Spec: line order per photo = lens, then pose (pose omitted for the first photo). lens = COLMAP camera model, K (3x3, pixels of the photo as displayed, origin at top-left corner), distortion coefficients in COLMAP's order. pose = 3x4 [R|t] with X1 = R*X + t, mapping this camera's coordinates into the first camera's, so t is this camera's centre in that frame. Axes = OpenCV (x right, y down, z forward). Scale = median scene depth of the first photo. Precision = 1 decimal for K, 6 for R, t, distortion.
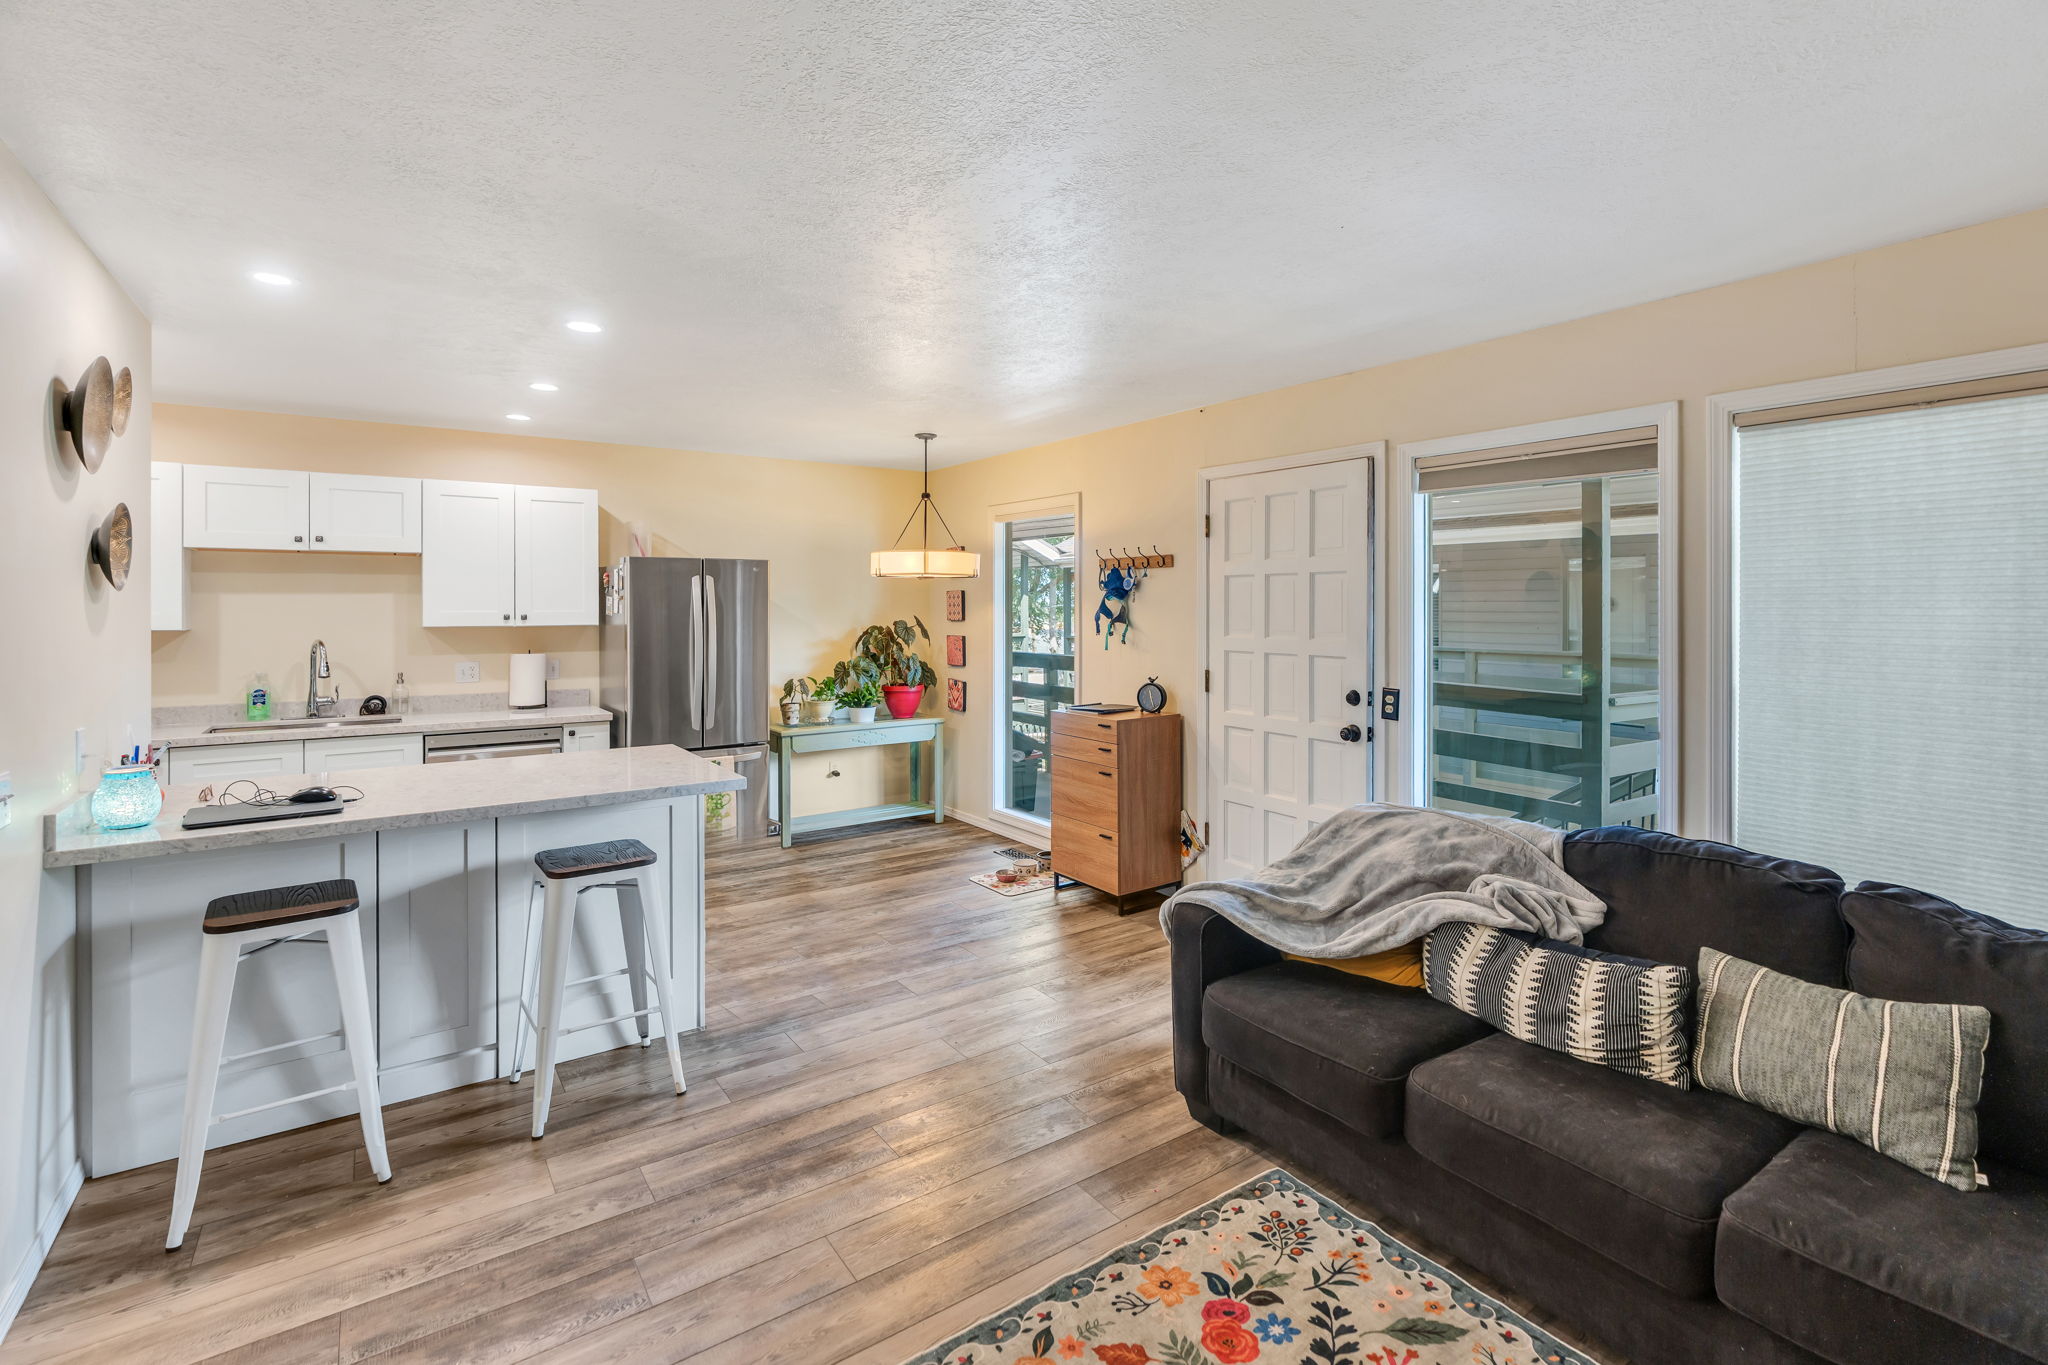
lens RADIAL K [[935.3, 0, 1021.6], [0, 935.3, 593.8], [0, 0, 1]] dist [-0.007956, 0.001822]
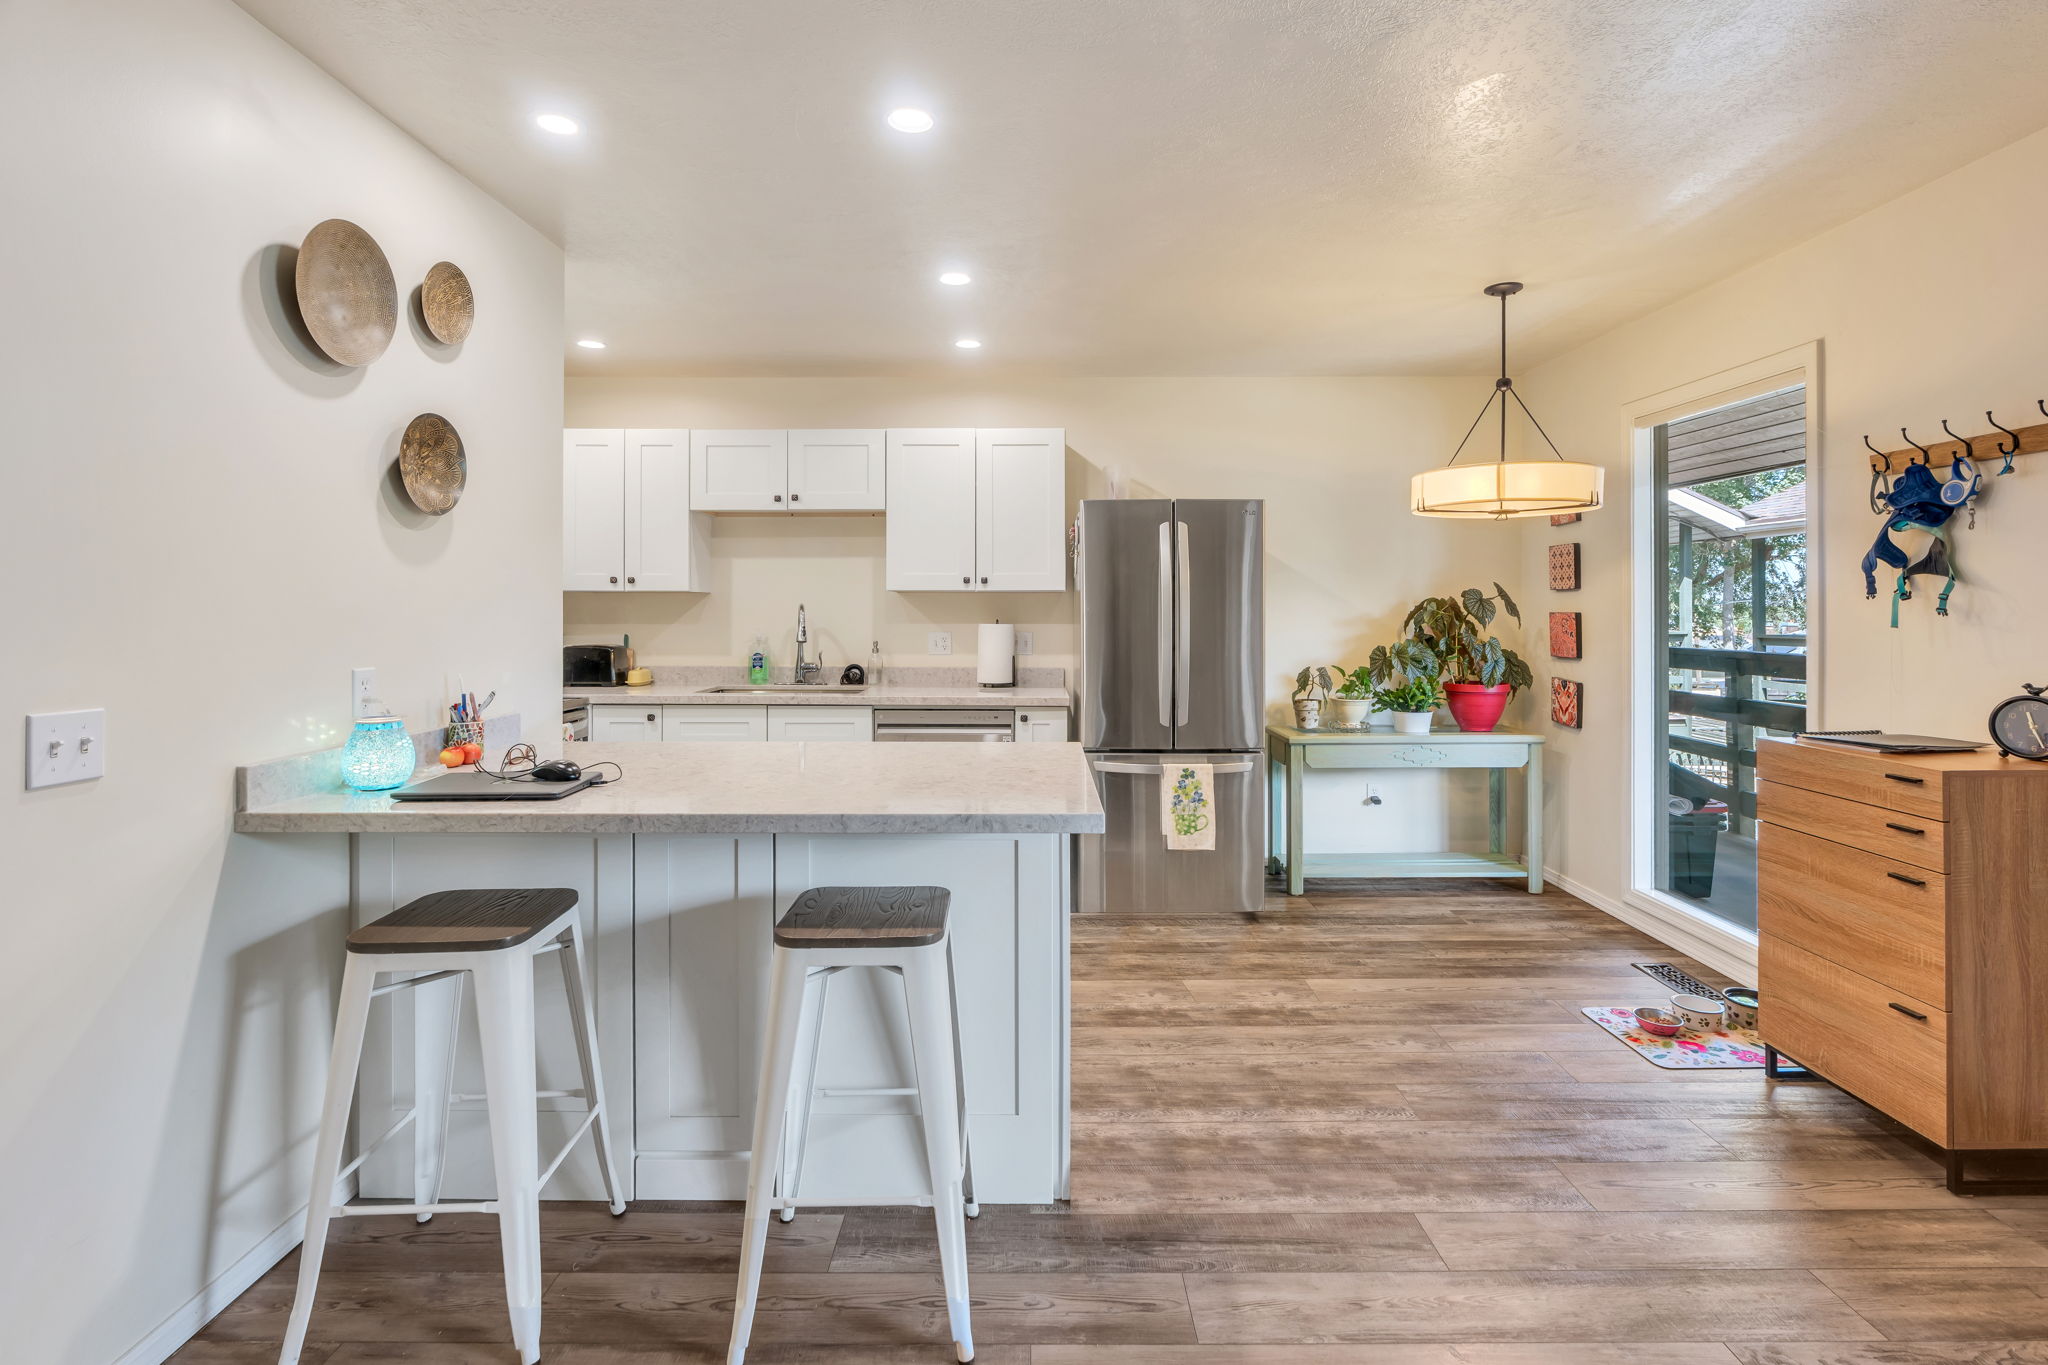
lens RADIAL K [[935.3, 0, 1026.9], [0, 935.3, 600.9], [0, 0, 1]] dist [-0.007956, 0.001822]
pose [[0.819522, -0.001788, -0.573045, -0.005974], [0.005790, 0.999970, 0.005161, 0.044051], [0.573018, -0.007548, 0.819508, 0.347659]]
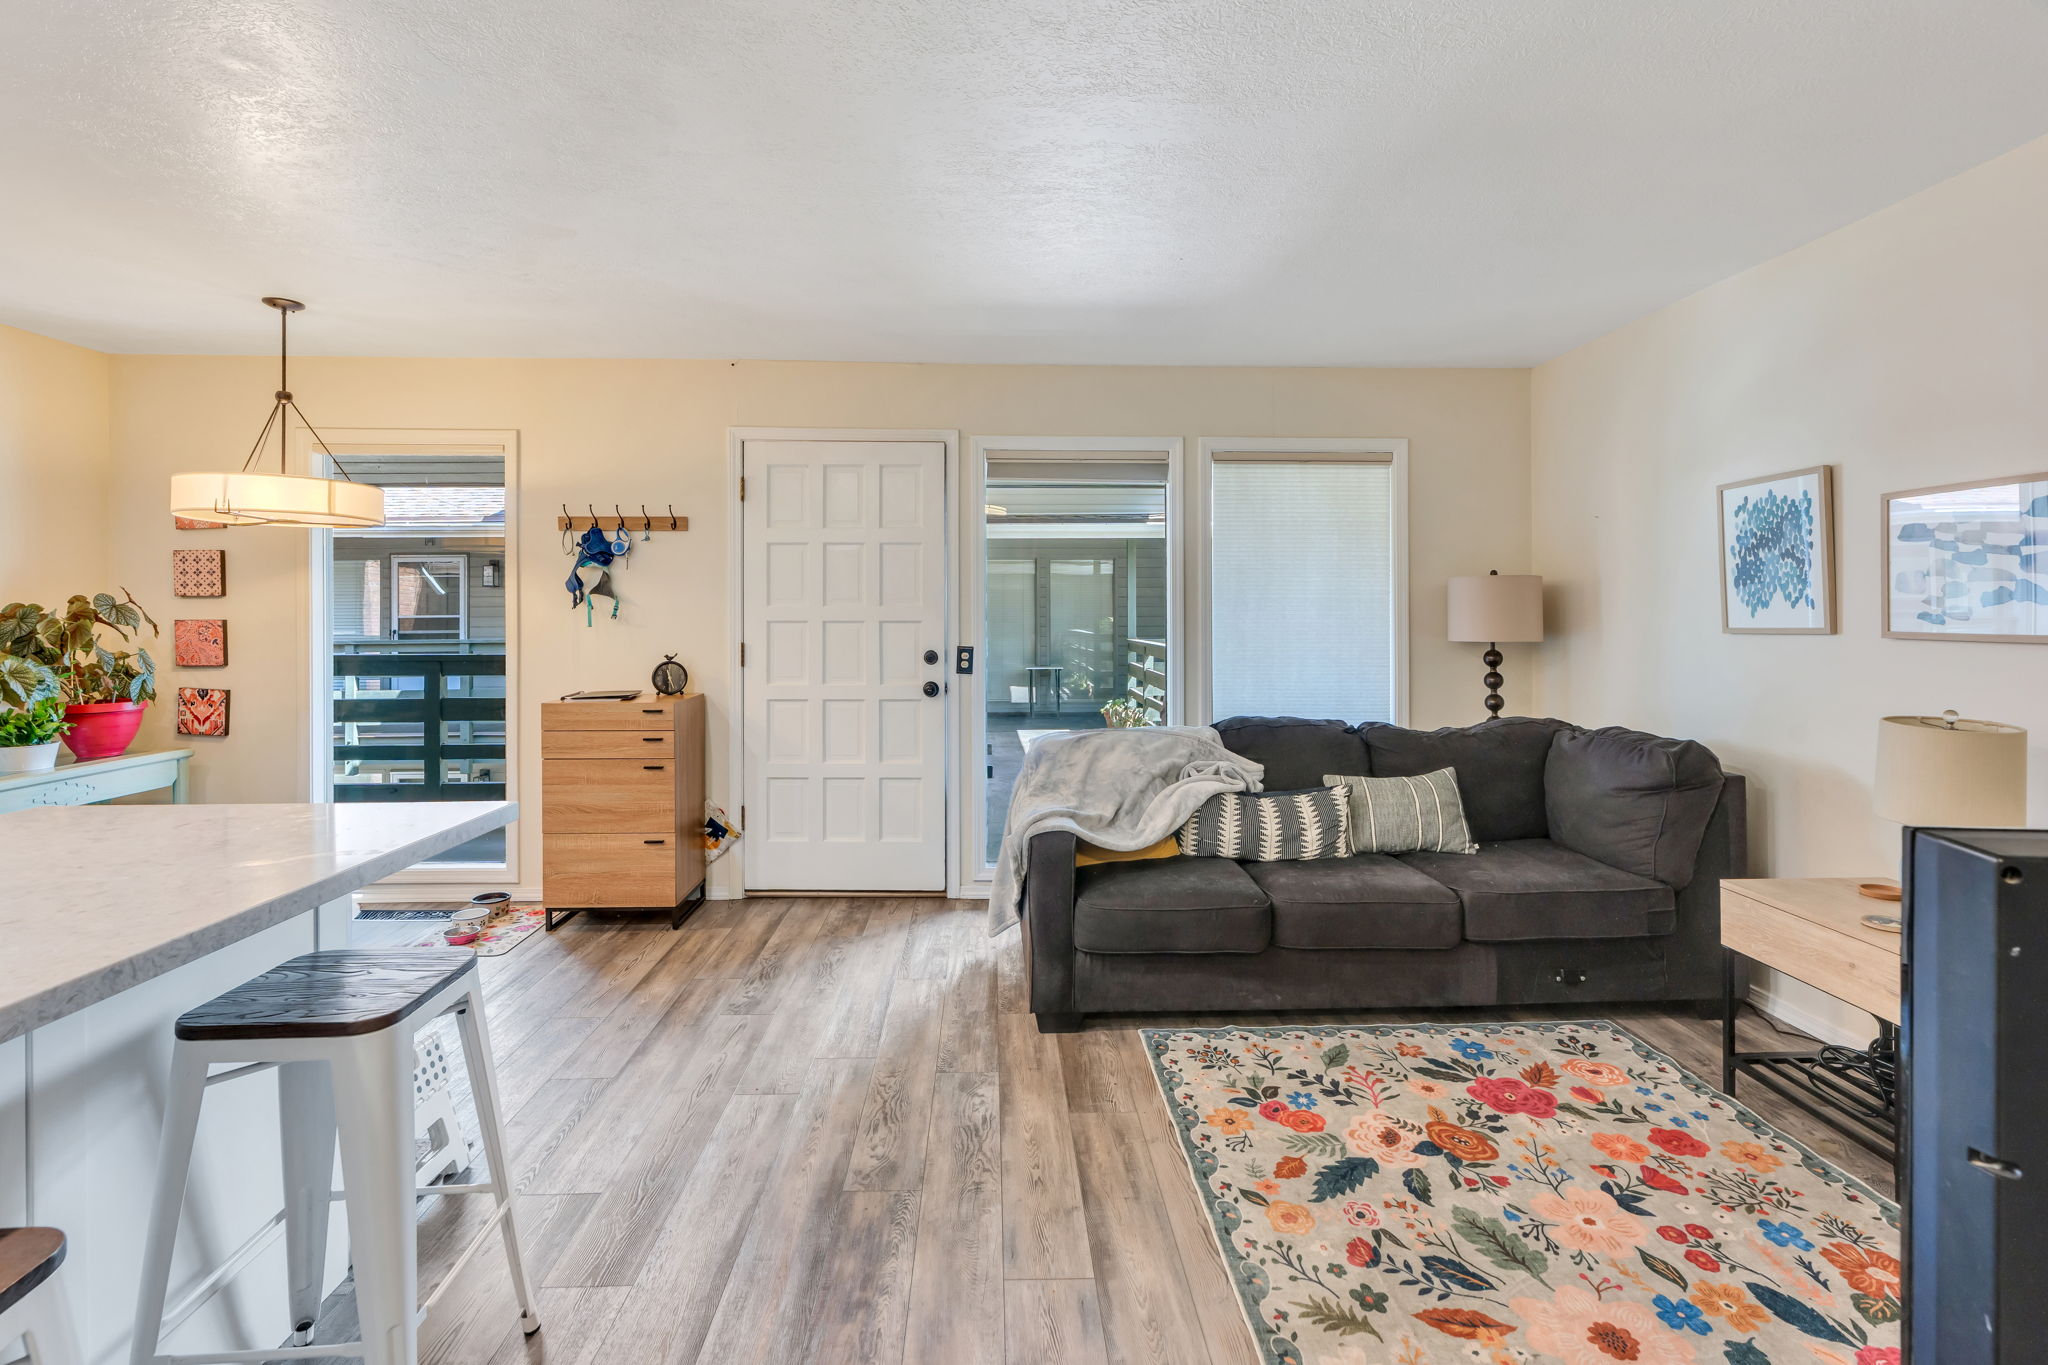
lens RADIAL K [[935.3, 0, 1012.1], [0, 935.3, 610.9], [0, 0, 1]] dist [-0.007956, 0.001822]
pose [[0.544039, 0.004653, 0.839047, -0.432227], [-0.011826, 0.999928, 0.002123, 0.043585], [-0.838977, -0.011077, 0.544055, 0.262736]]
